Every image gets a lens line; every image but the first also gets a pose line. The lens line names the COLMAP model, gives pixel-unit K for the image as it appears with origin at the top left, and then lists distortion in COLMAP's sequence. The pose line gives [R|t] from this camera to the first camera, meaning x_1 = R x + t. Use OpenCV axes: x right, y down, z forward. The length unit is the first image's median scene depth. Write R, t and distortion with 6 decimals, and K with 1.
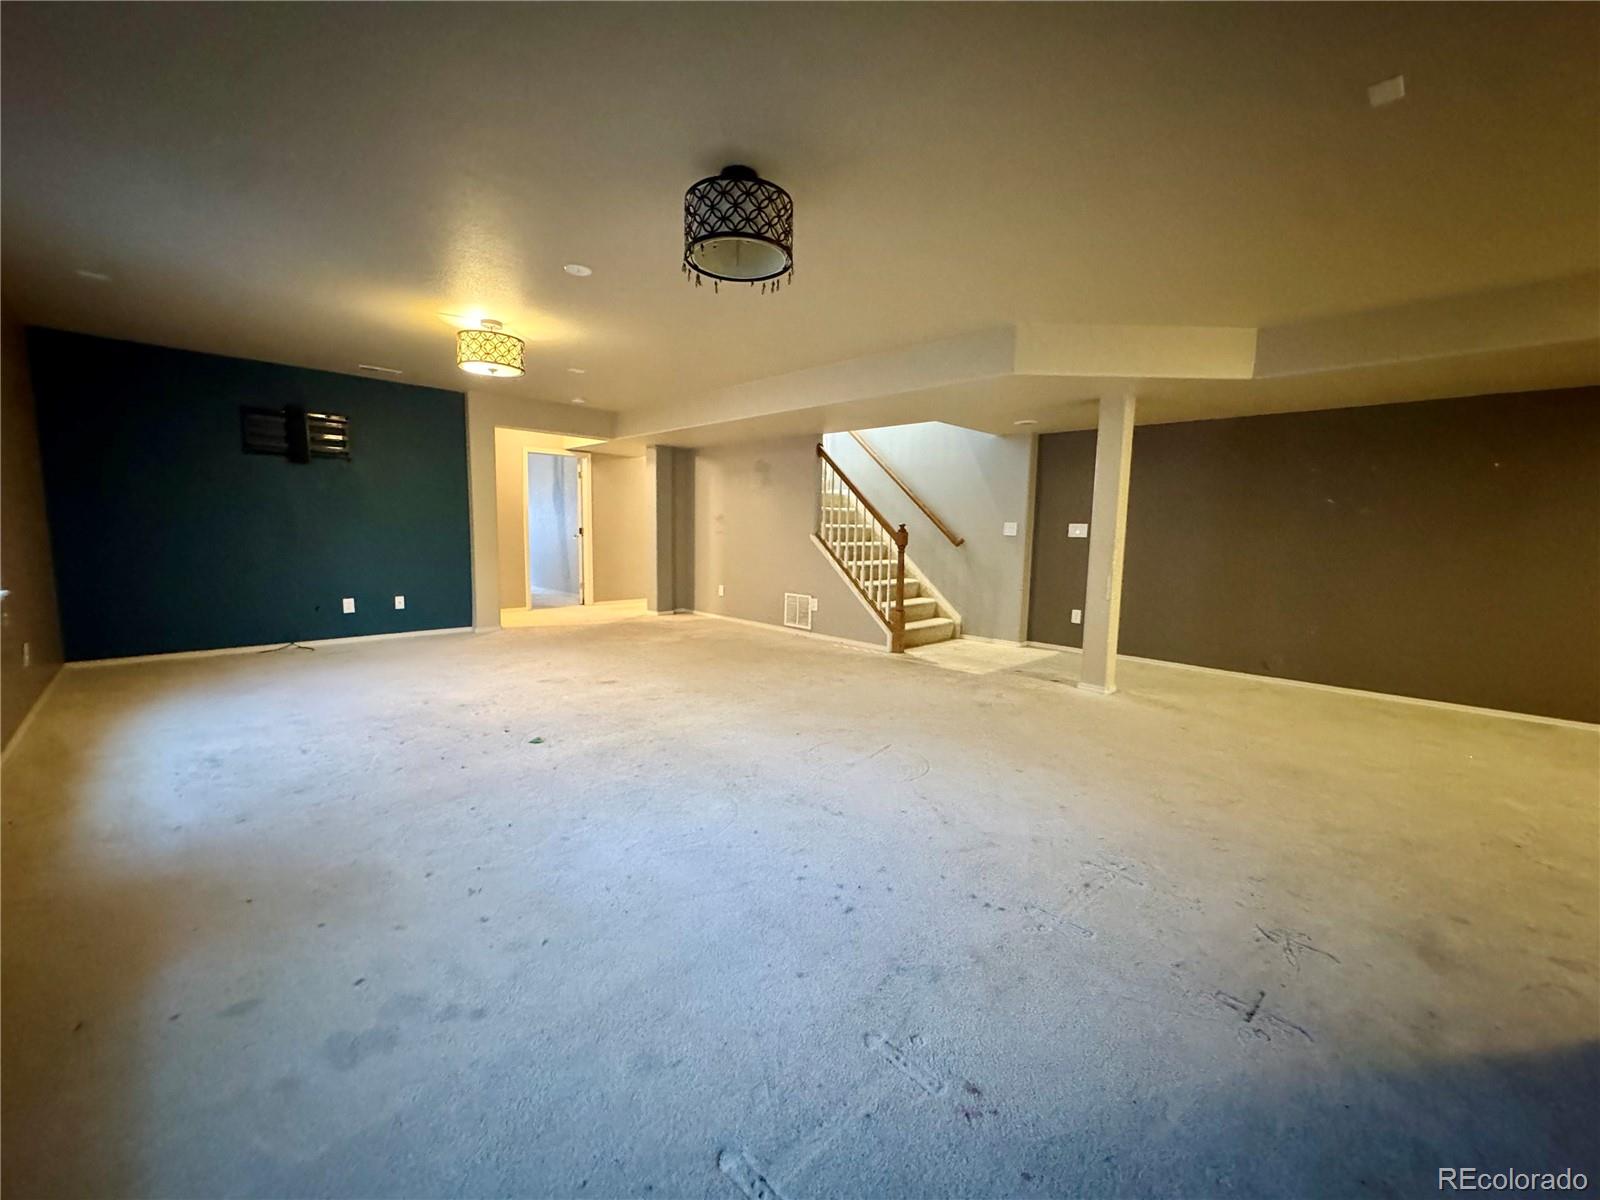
lens RADIAL K [[635.9, 0, 800.1], [0, 635.9, 598.8], [0, 0, 1]] dist [-0.002825, 0.000020]
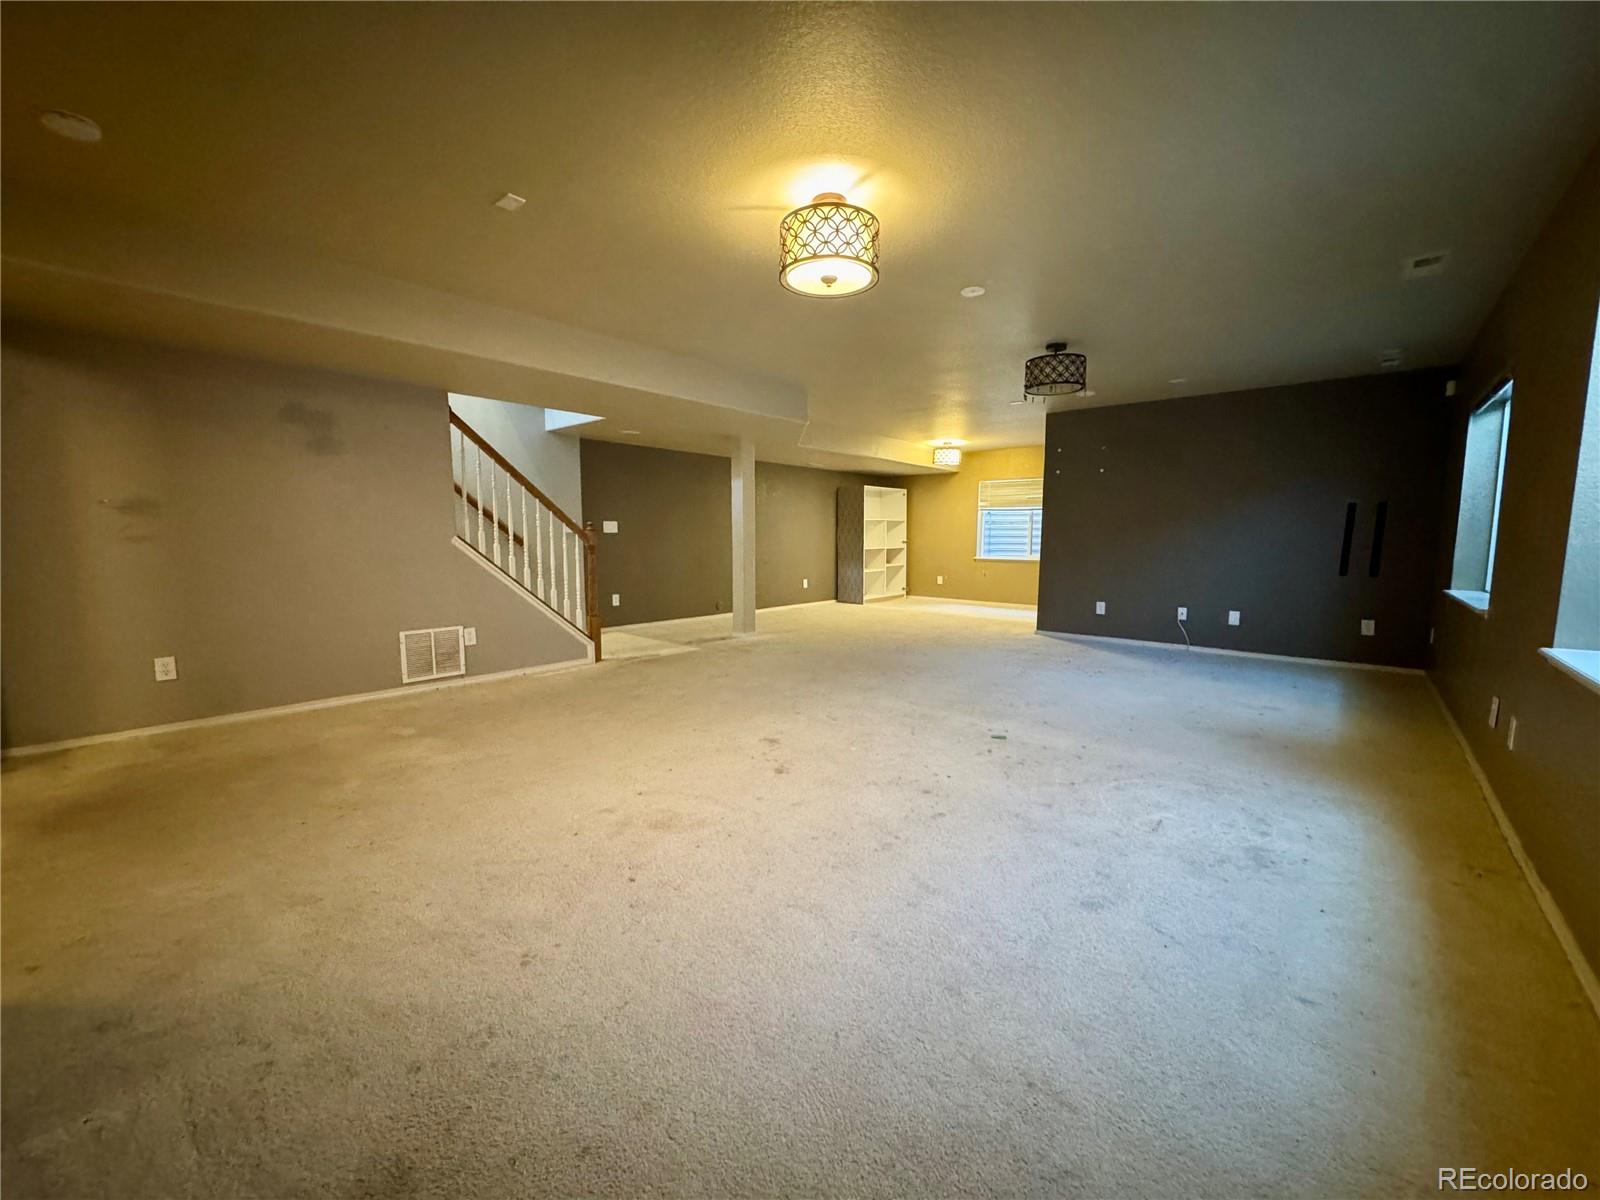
lens RADIAL K [[635.9, 0, 800.1], [0, 635.9, 598.8], [0, 0, 1]] dist [-0.002825, 0.000020]
pose [[-0.076496, -0.119613, 0.989869, -0.749333], [0.108614, 0.985870, 0.127524, -0.088057], [-0.991136, 0.117269, -0.062424, 0.737514]]
